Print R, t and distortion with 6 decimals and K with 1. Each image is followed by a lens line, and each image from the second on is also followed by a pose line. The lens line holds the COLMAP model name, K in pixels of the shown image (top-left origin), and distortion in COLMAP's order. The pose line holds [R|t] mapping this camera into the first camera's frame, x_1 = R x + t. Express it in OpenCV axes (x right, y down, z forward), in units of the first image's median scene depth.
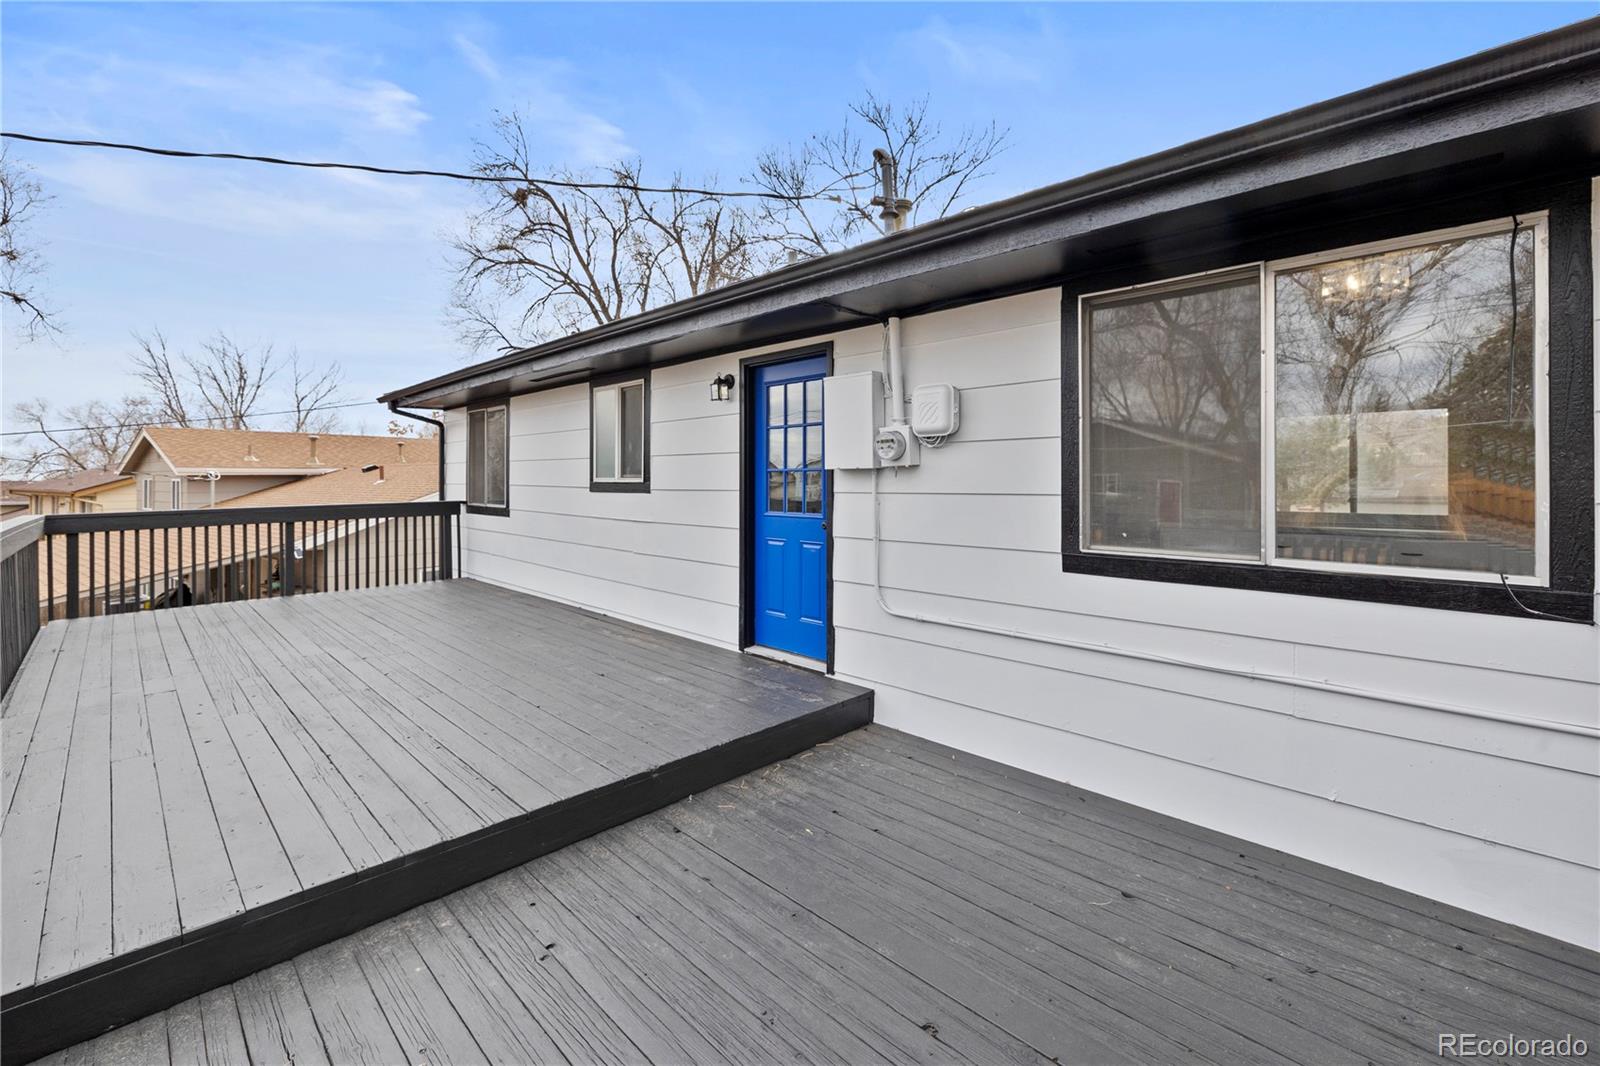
lens RADIAL K [[688.6, 0, 782.4], [0, 688.6, 497.7], [0, 0, 1]] dist [0.000261, 0.000044]
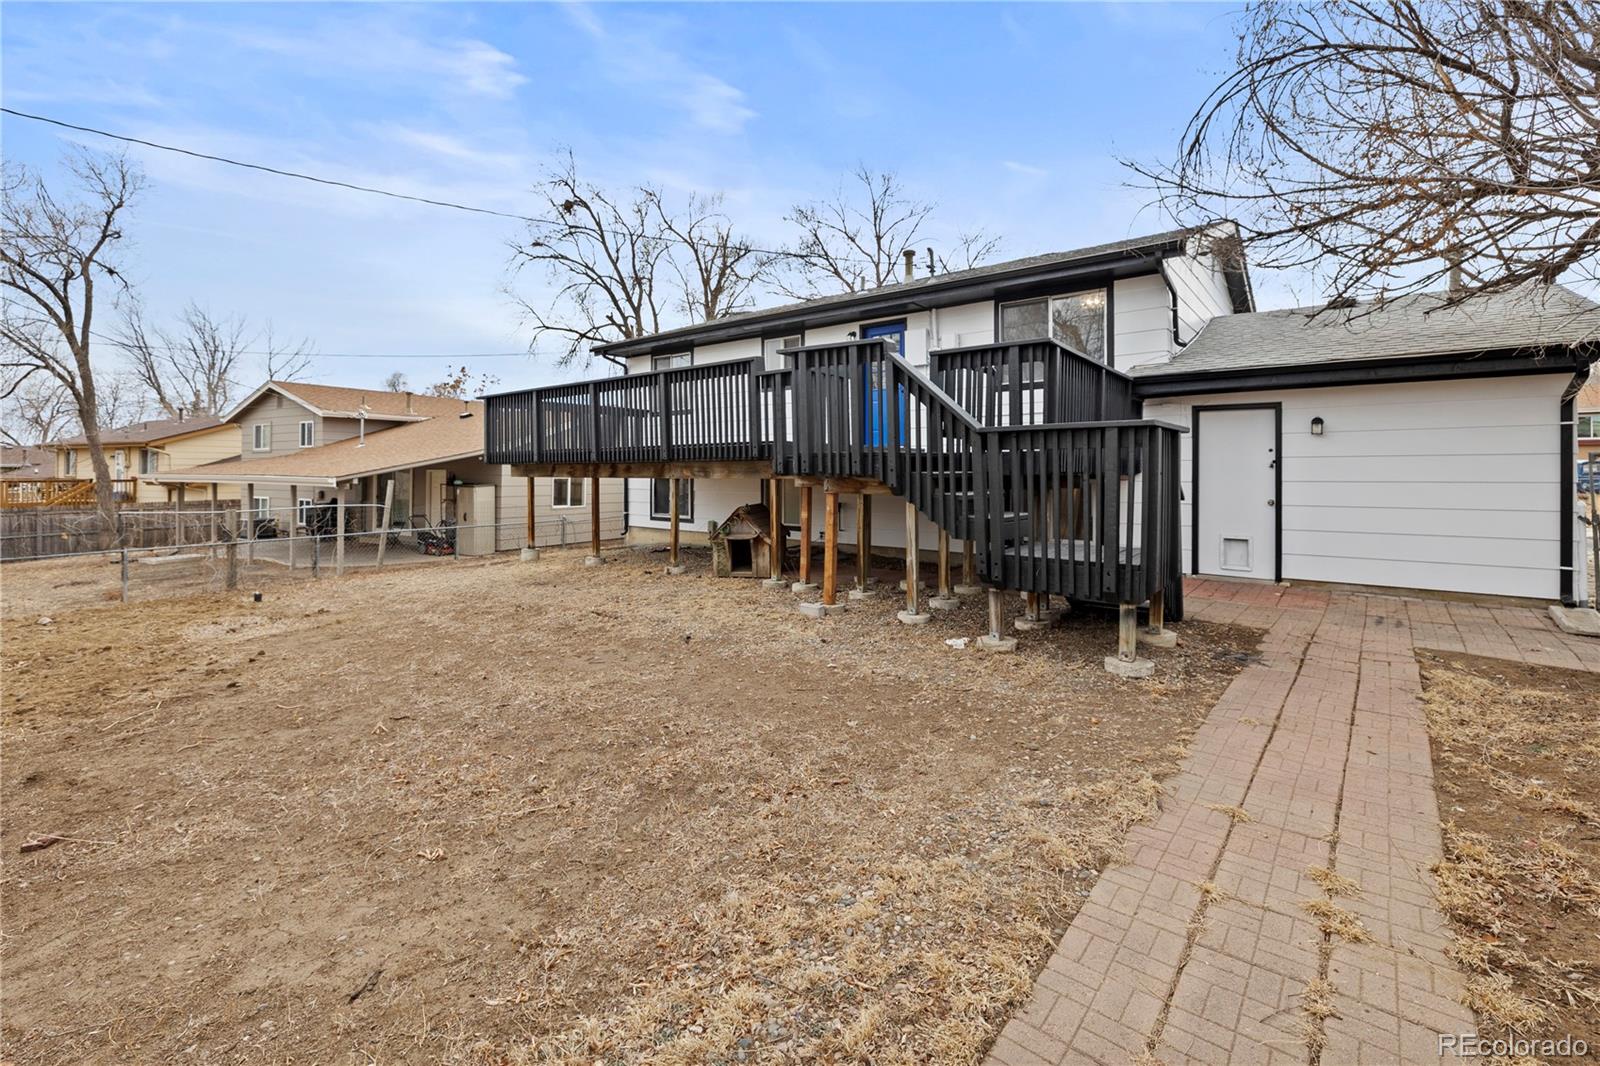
lens RADIAL K [[691.1, 0, 788.3], [0, 691.1, 478.4], [0, 0, 1]] dist [0.001105, 0.000287]
pose [[0.993125, 0.003807, 0.116999, -0.296193], [-0.001603, 0.999820, -0.018928, 0.187734], [-0.117050, 0.018610, 0.992952, -0.665140]]
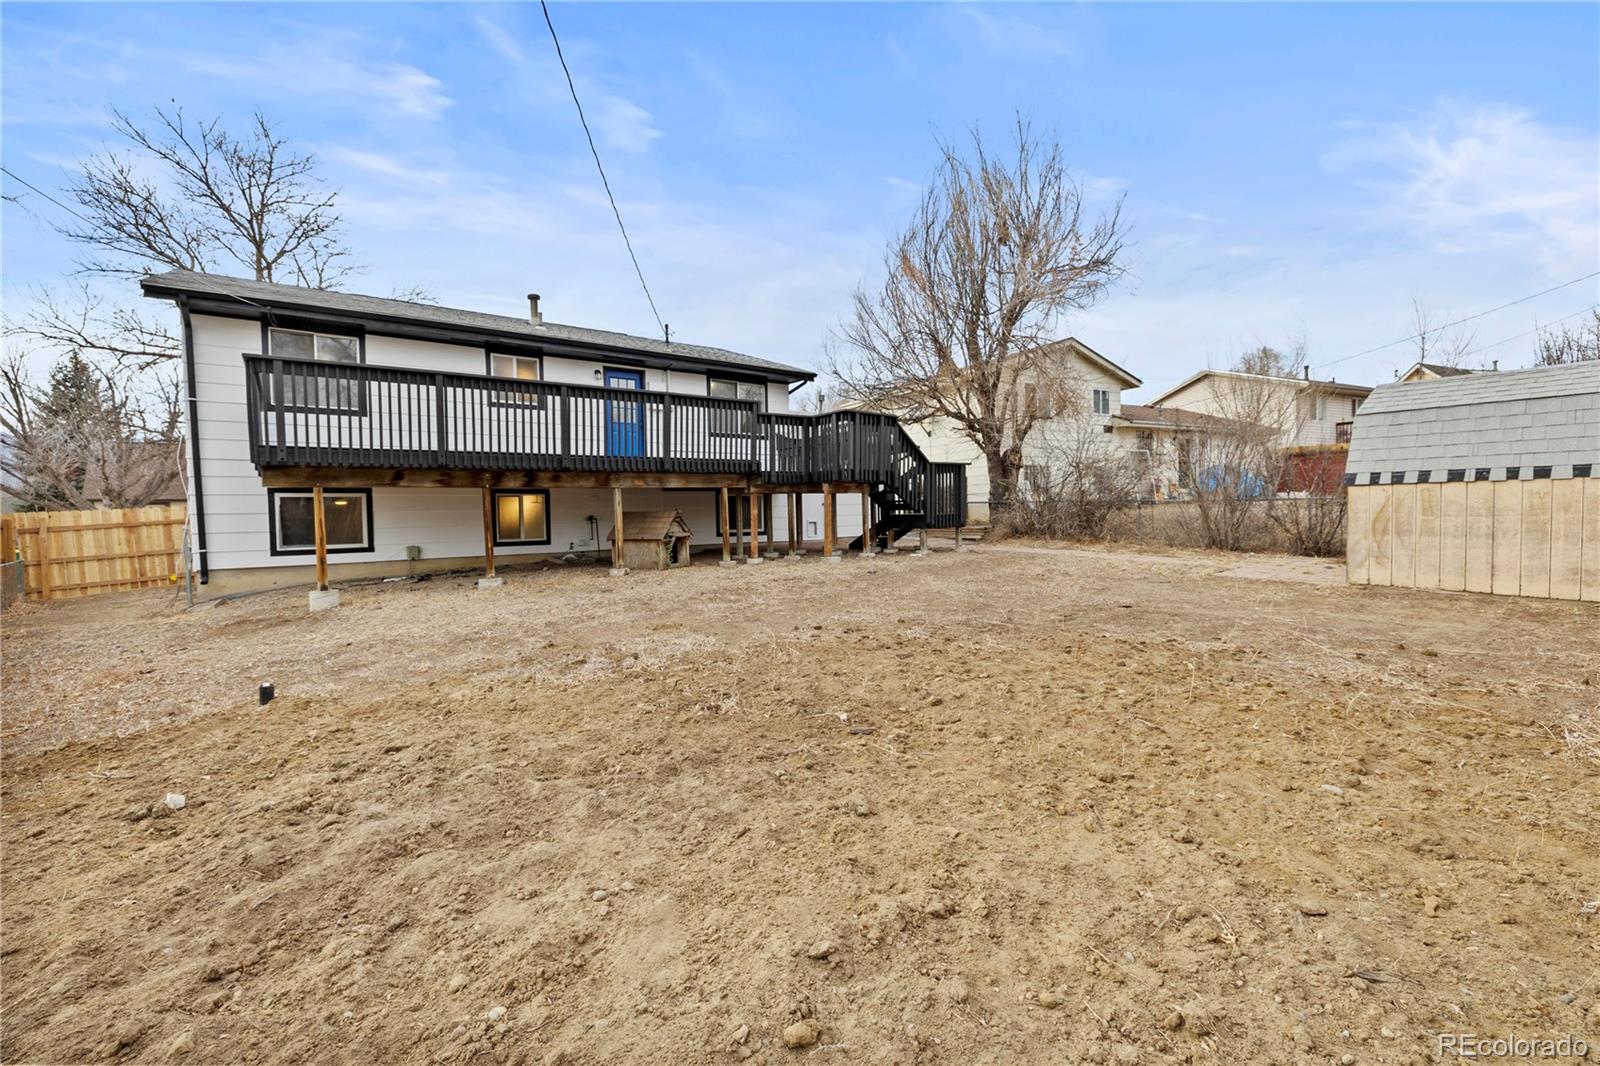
lens RADIAL K [[676.1, 0, 794.5], [0, 676.1, 523.6], [0, 0, 1]] dist [-0.001186, 0.000031]
pose [[0.133709, -0.020155, 0.990816, -1.383602], [0.045945, 0.998844, 0.014118, 0.224063], [-0.989955, 0.043635, 0.134480, -0.057432]]
